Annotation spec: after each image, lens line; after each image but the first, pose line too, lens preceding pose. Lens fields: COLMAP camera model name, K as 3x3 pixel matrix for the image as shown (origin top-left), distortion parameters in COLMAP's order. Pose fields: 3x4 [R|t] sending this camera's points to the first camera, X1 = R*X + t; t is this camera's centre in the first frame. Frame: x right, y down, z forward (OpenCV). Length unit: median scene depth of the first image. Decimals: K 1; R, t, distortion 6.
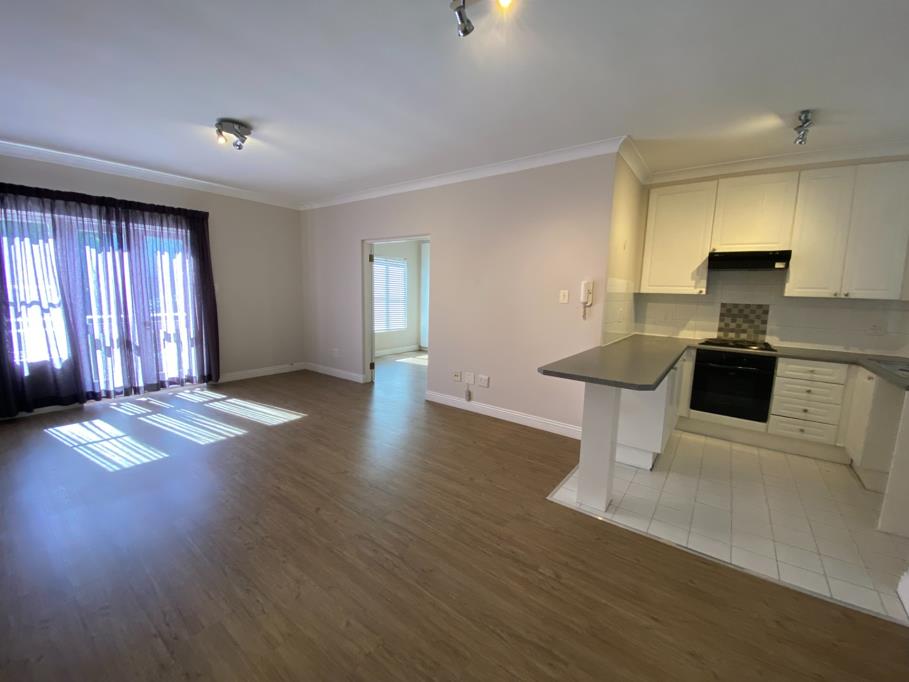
lens RADIAL K [[365.7, 0, 456.2], [0, 365.7, 340.6], [0, 0, 1]] dist [0.029161, -0.025825]
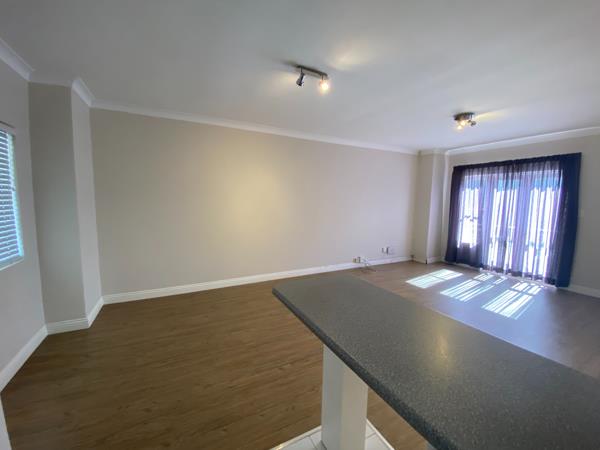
lens RADIAL K [[241.4, 0, 301.1], [0, 241.4, 224.8], [0, 0, 1]] dist [0.029161, -0.025825]
pose [[-0.427145, 0.058149, -0.902311, 0.594626], [-0.151192, 0.979286, 0.134682, -0.096803], [0.891453, 0.193951, -0.409506, 0.685318]]
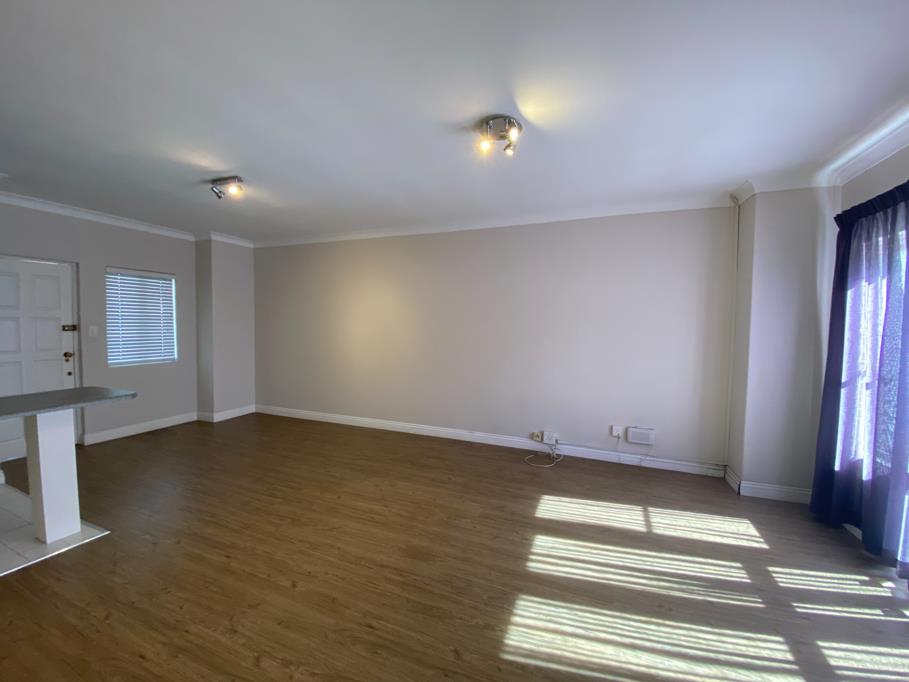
lens RADIAL K [[365.7, 0, 456.2], [0, 365.7, 340.6], [0, 0, 1]] dist [0.029161, -0.025825]
pose [[-0.963895, -0.029304, -0.264666, -0.252831], [-0.075911, 0.982923, 0.167633, -0.207284], [0.255234, 0.181672, -0.949658, 1.373257]]
